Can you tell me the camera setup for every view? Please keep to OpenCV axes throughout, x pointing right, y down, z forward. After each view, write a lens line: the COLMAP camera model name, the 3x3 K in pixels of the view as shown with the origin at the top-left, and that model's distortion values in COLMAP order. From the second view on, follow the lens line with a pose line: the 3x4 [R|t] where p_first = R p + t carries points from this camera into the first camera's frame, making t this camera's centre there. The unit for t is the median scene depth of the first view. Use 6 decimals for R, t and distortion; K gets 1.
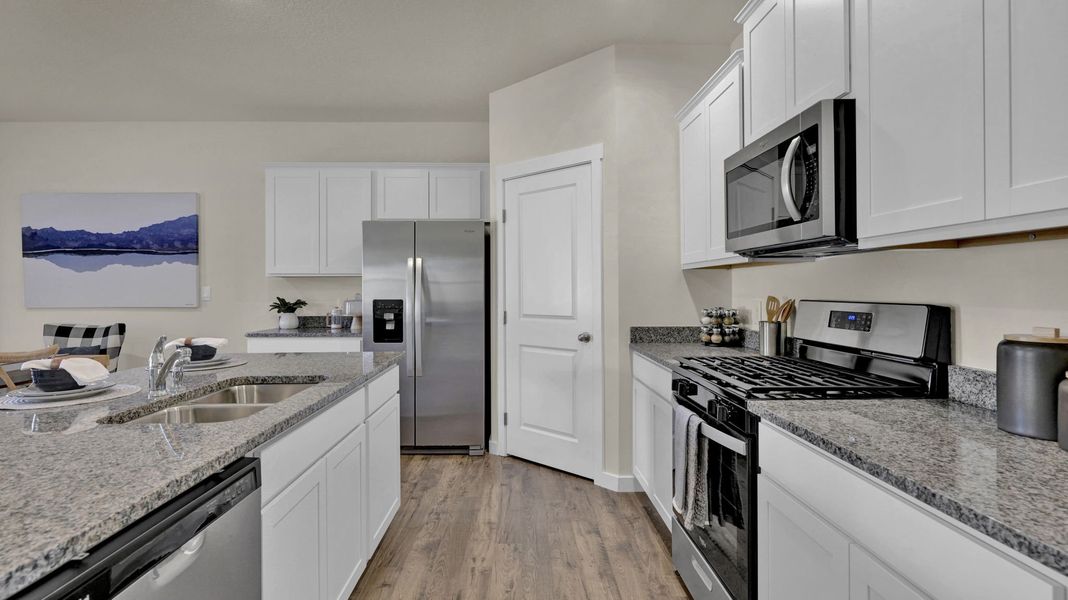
lens RADIAL K [[521.6, 0, 529.2], [0, 521.6, 292.2], [0, 0, 1]] dist [-0.008944, 0.002913]
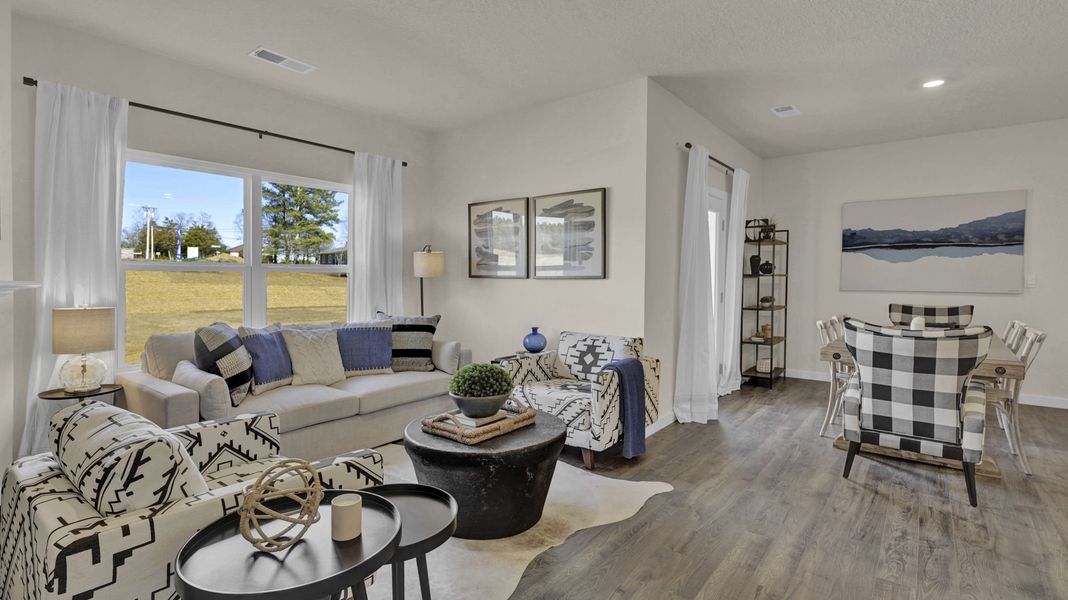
lens RADIAL K [[521.6, 0, 524.8], [0, 521.6, 297.4], [0, 0, 1]] dist [-0.008944, 0.002913]
pose [[0.775216, 0.027384, -0.631102, -0.908307], [-0.007922, 0.999403, 0.033634, 0.010493], [0.631646, -0.021074, 0.774970, -0.624501]]
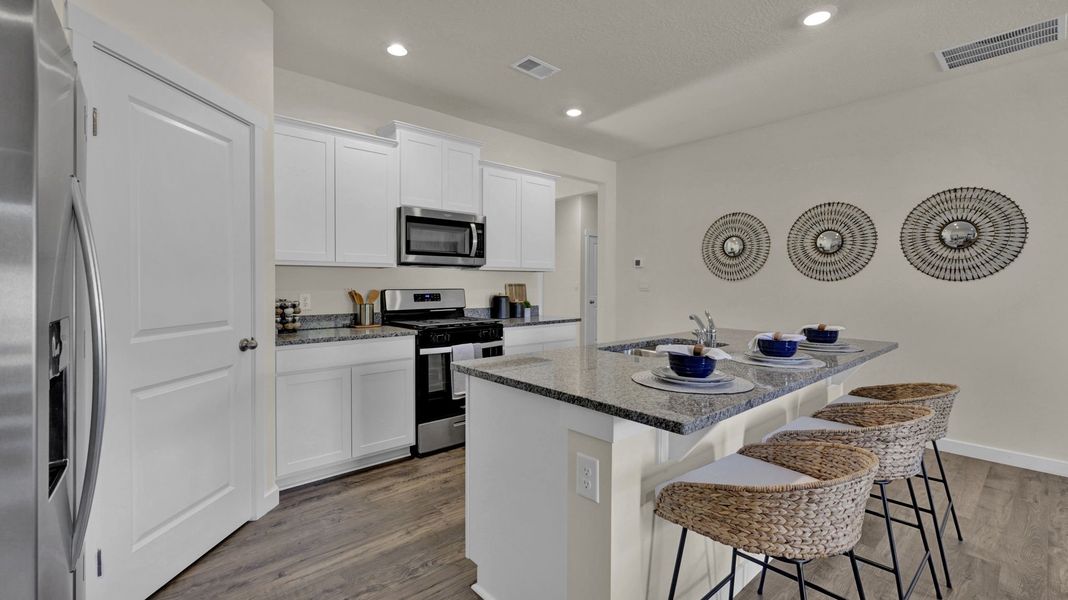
lens RADIAL K [[450.1, 0, 533.6], [0, 450.1, 293.0], [0, 0, 1]] dist [-0.018768, -0.000068]
pose [[-0.643942, -0.012127, 0.764978, -0.590593], [0.007610, 0.999723, 0.022255, -0.002414], [-0.765036, 0.020153, -0.643672, 0.951393]]
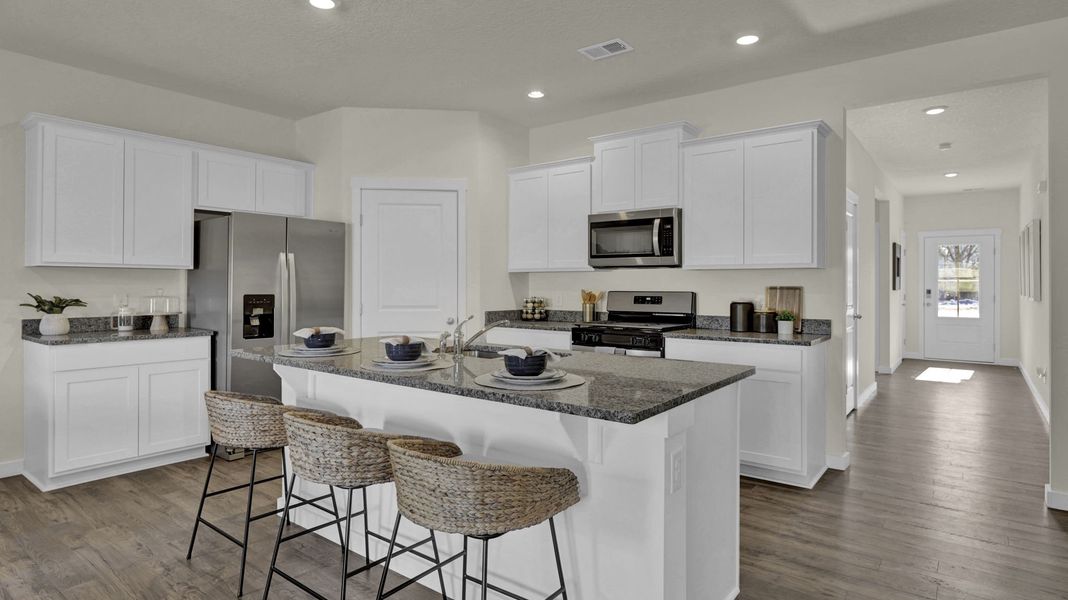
lens RADIAL K [[581.5, 0, 521.6], [0, 581.5, 278.0], [0, 0, 1]] dist [-0.001597, -0.000148]
pose [[0.637446, 0.014197, 0.770365, -0.794791], [0.000128, 0.999828, -0.018531, 0.003783], [-0.770495, 0.011911, 0.637334, -0.071896]]
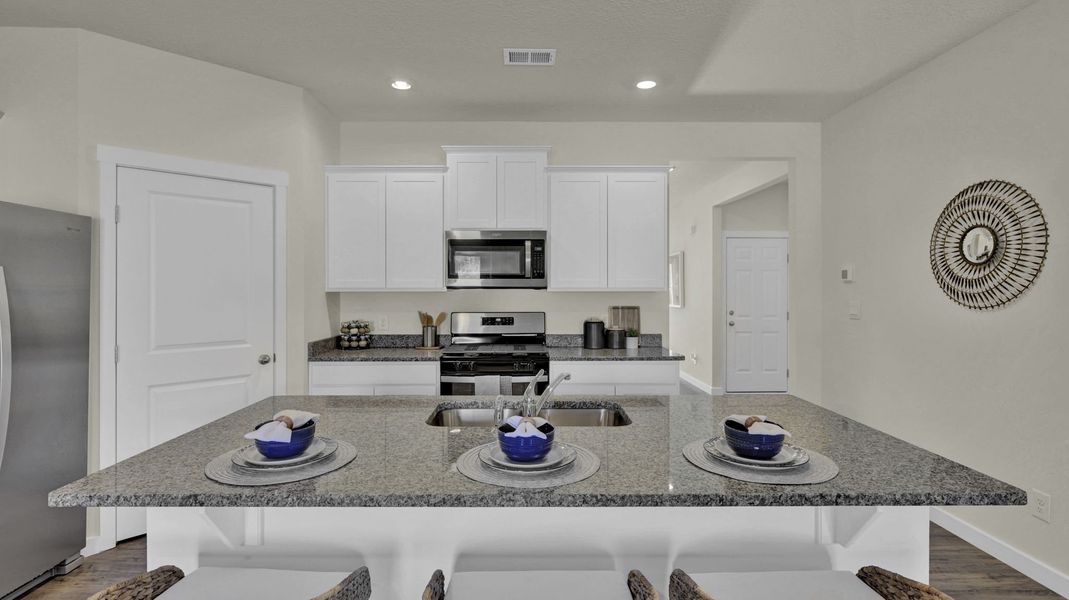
lens RADIAL K [[522.1, 0, 535.0], [0, 522.1, 284.1], [0, 0, 1]] dist [-0.008944, 0.002913]
pose [[0.010388, 0.011248, 0.999883, -0.761287], [0.007174, 0.999910, -0.011323, -0.036067], [-0.999920, 0.007291, 0.010306, 0.411149]]
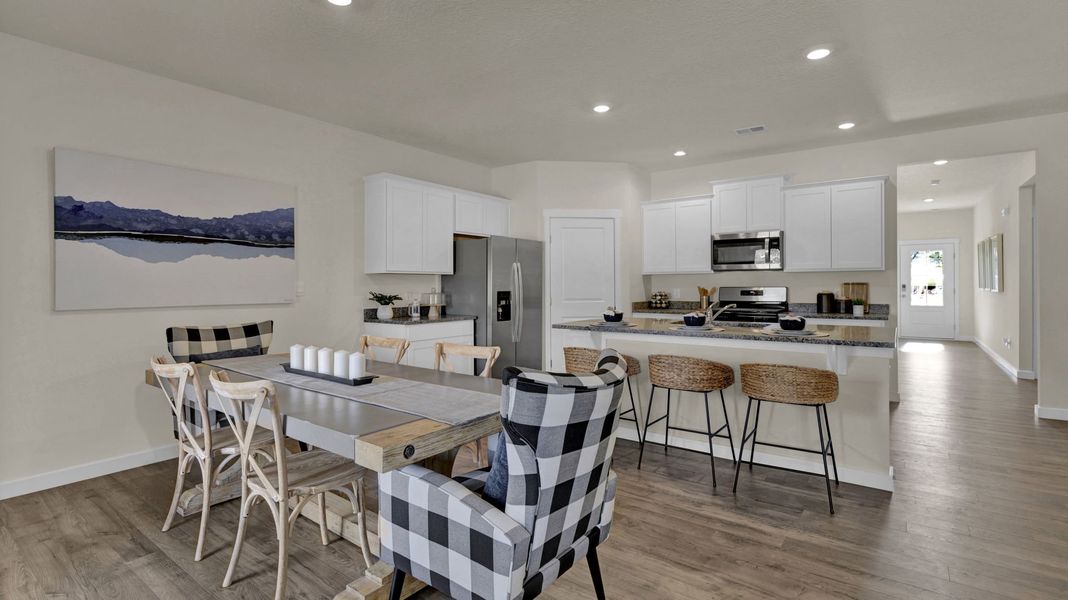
lens RADIAL K [[504.1, 0, 524.9], [0, 504.1, 281.7], [0, 0, 1]] dist [-0.000929, 0.001869]
pose [[0.616589, 0.004077, 0.787275, -1.330206], [0.008959, 0.999886, -0.012195, 0.005424], [-0.787234, 0.014573, 0.616482, 0.094241]]
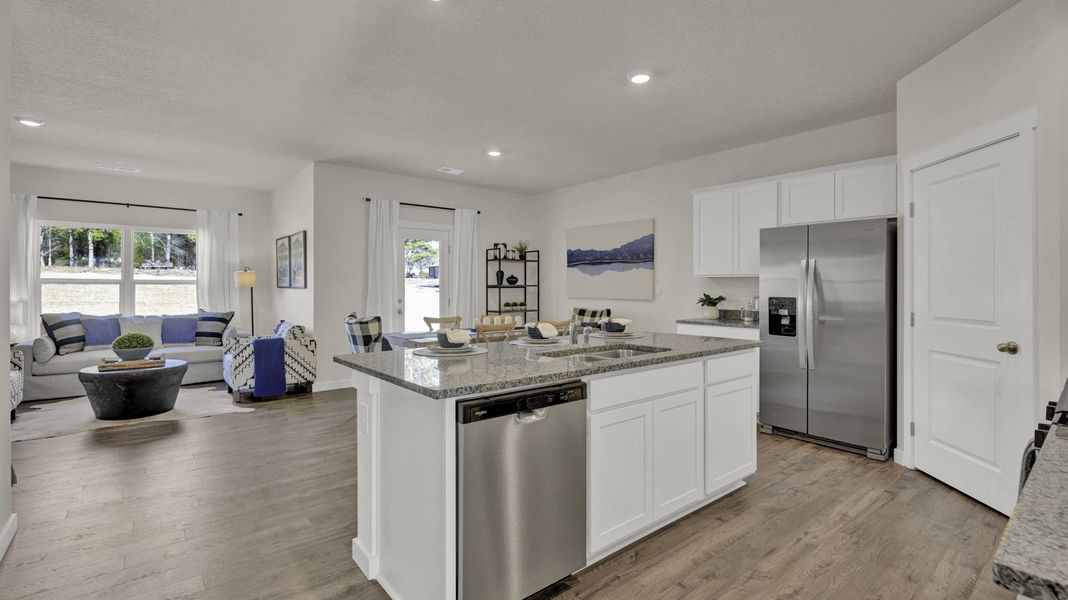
lens RADIAL K [[476.6, 0, 531.4], [0, 476.6, 287.4], [0, 0, 1]] dist [-0.004155, -0.000283]
pose [[0.616047, 0.004984, -0.787694, 0.200542], [-0.008532, 0.999964, -0.000346, -0.001940], [0.787663, 0.006934, 0.616067, -0.052014]]
